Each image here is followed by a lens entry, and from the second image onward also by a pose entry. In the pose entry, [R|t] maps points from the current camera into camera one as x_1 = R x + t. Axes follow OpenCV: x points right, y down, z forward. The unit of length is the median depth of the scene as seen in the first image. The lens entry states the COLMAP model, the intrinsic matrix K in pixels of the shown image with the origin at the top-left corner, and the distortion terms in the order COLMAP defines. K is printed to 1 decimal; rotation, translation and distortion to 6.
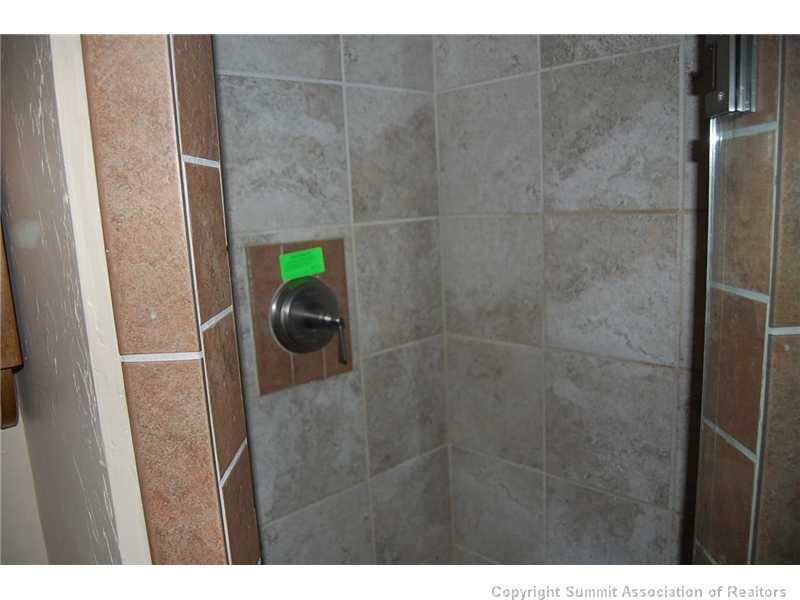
lens RADIAL K [[645.2, 0, 400.0], [0, 645.2, 300.0], [0, 0, 1]] dist [-0.089521, 0.009186]
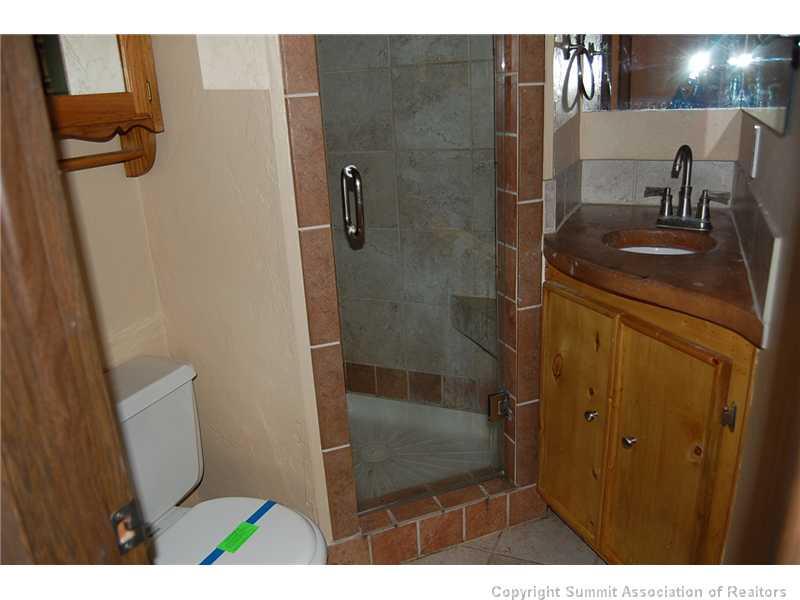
lens RADIAL K [[645.2, 0, 400.0], [0, 645.2, 300.0], [0, 0, 1]] dist [-0.089521, 0.009186]
pose [[0.932151, -0.117054, 0.342627, -0.403492], [0.068795, 0.986320, 0.149802, 0.221584], [-0.355475, -0.116067, 0.927451, -0.637102]]
